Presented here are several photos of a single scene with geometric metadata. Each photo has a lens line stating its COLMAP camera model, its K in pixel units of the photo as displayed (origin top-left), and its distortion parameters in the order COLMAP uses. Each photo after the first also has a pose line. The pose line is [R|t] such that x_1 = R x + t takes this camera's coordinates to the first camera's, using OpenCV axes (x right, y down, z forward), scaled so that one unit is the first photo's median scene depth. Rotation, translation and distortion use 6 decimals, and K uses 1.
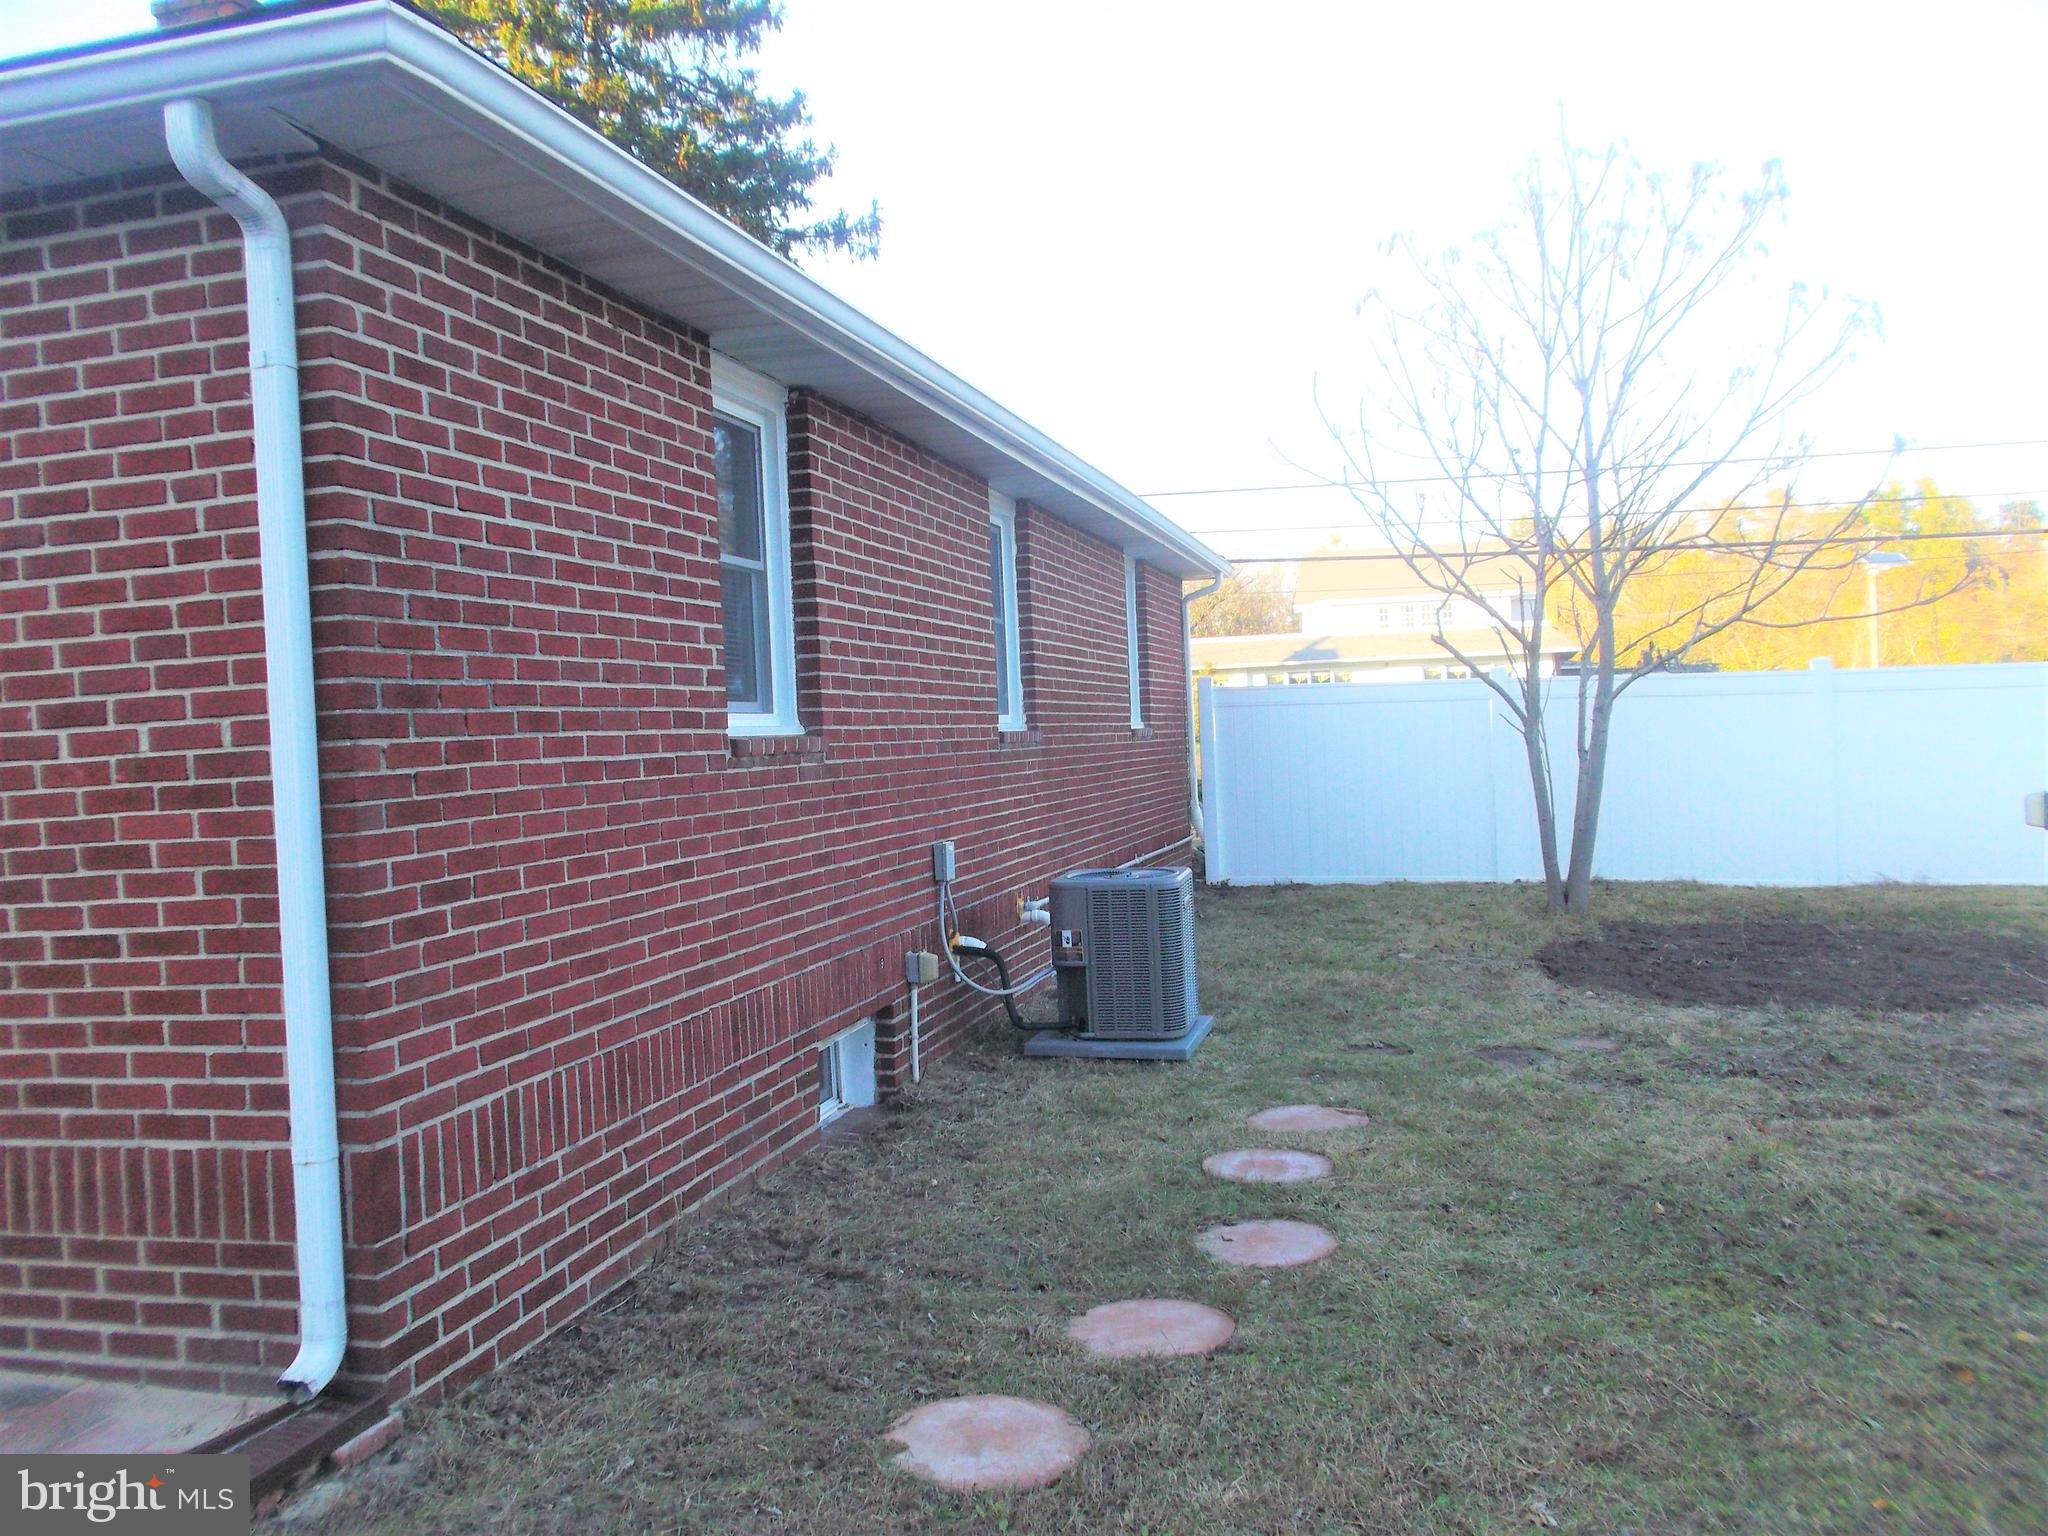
lens RADIAL K [[1583.7, 0, 1026.0], [0, 1583.7, 742.8], [0, 0, 1]] dist [0.005119, 0.000656]
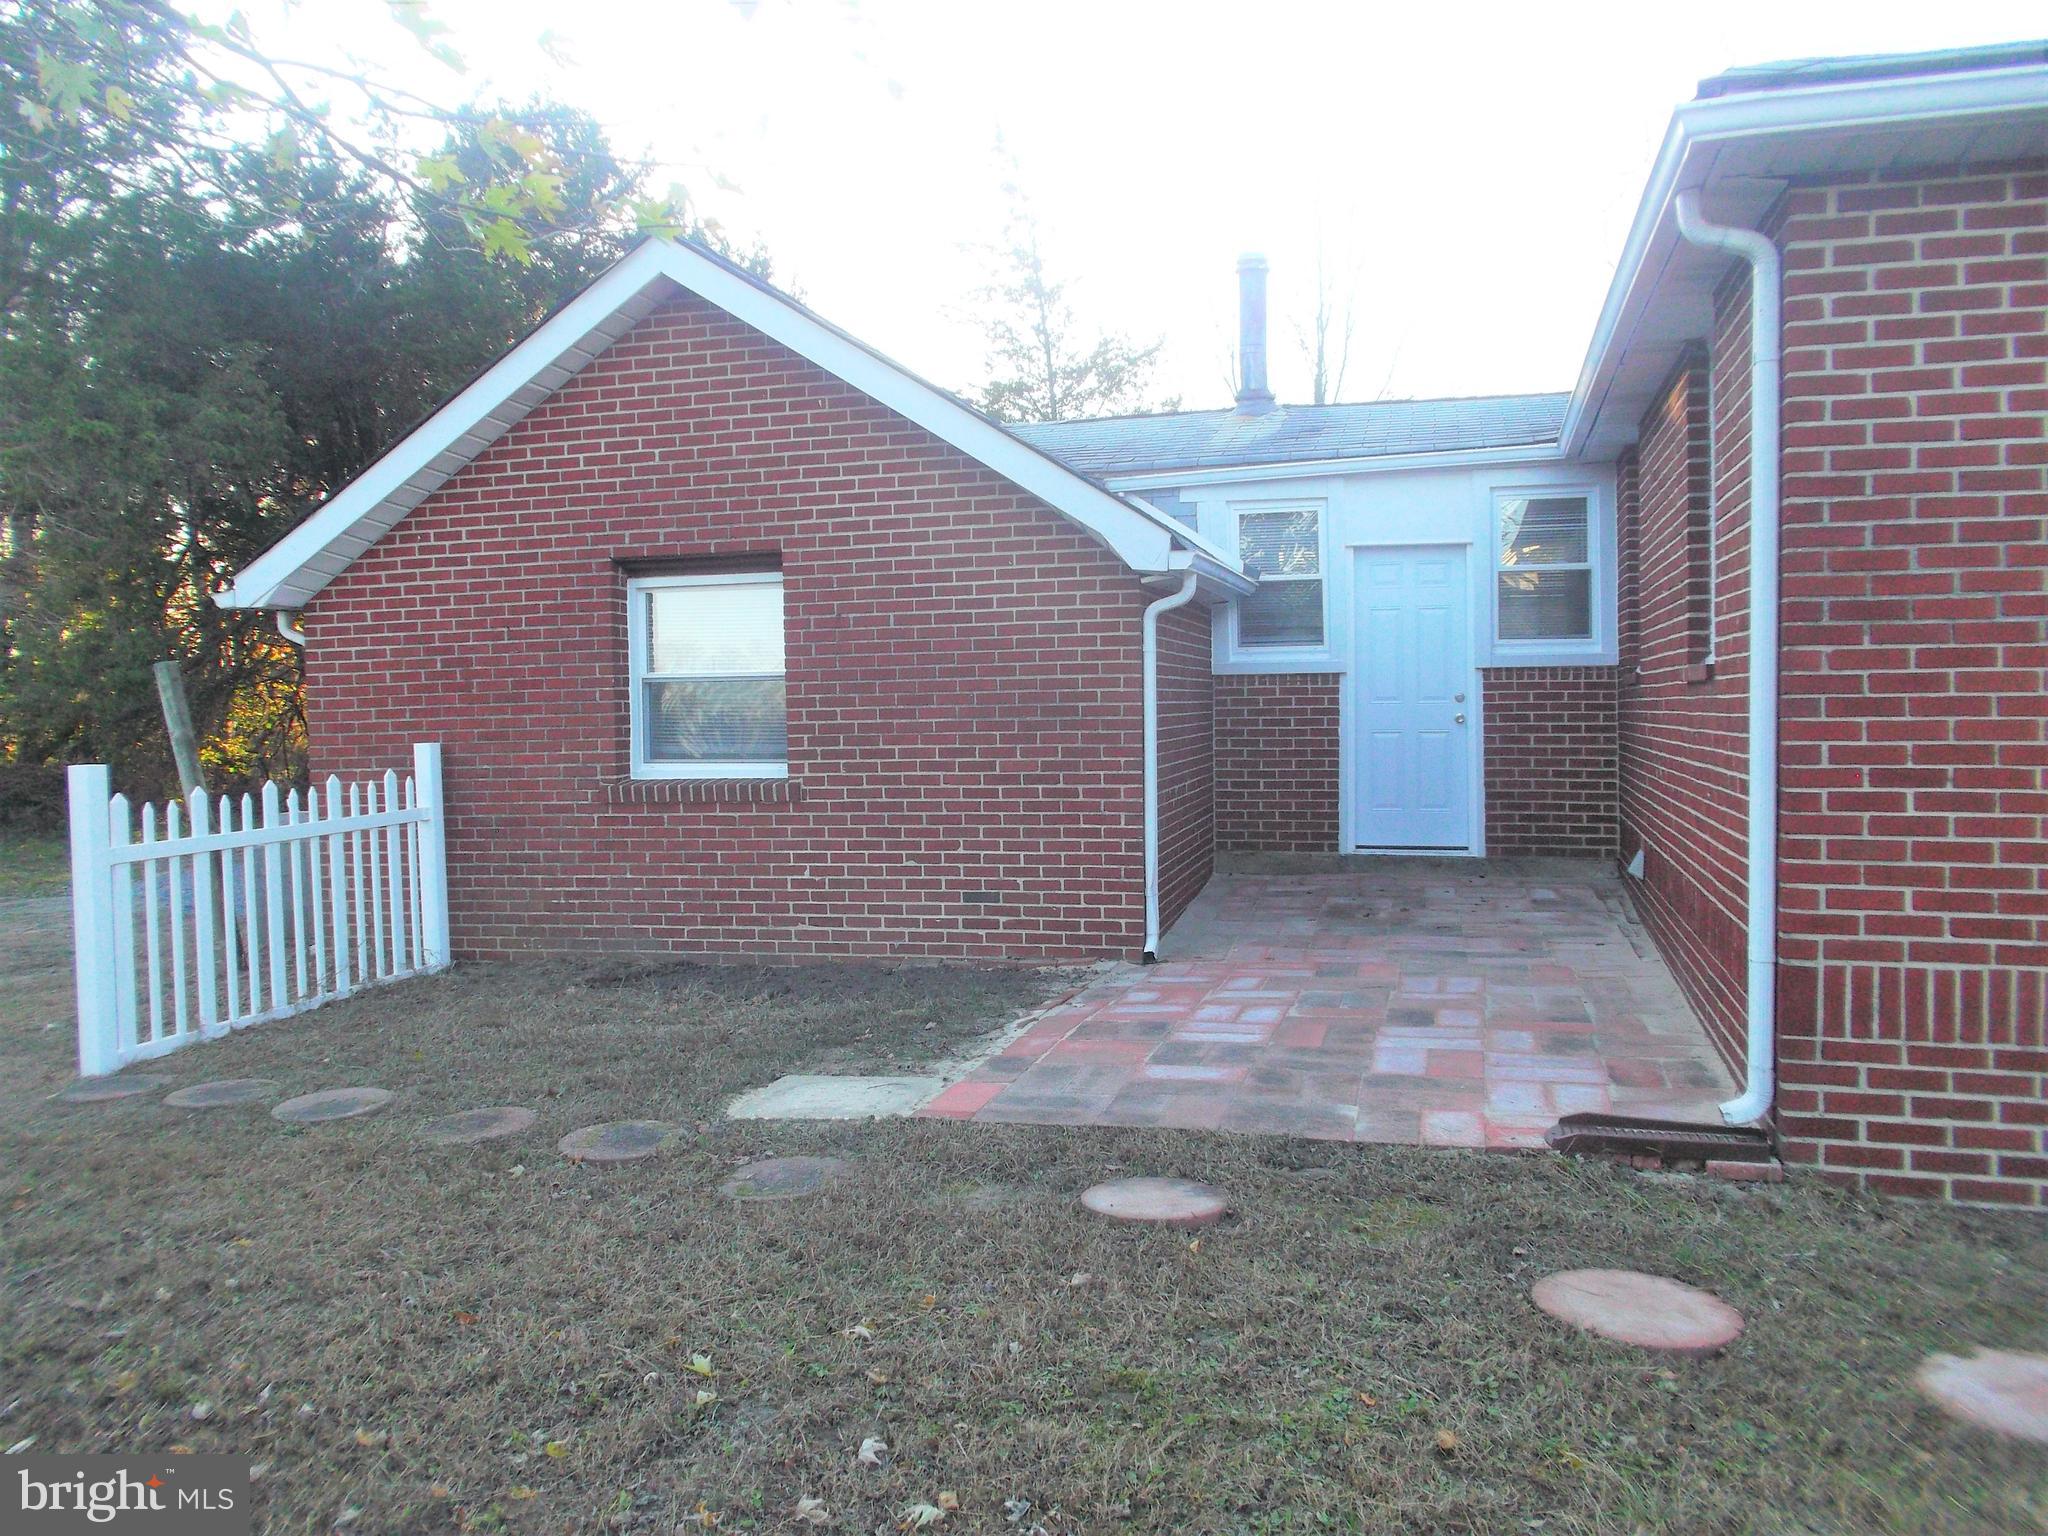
lens RADIAL K [[1619.1, 0, 1025.7], [0, 1619.1, 750.5], [0, 0, 1]] dist [0.009915, 0.004156]
pose [[0.006441, 0.093837, -0.995567, 0.845408], [-0.002209, 0.995586, 0.093824, -0.037692], [0.999977, 0.001595, 0.006620, 0.352738]]
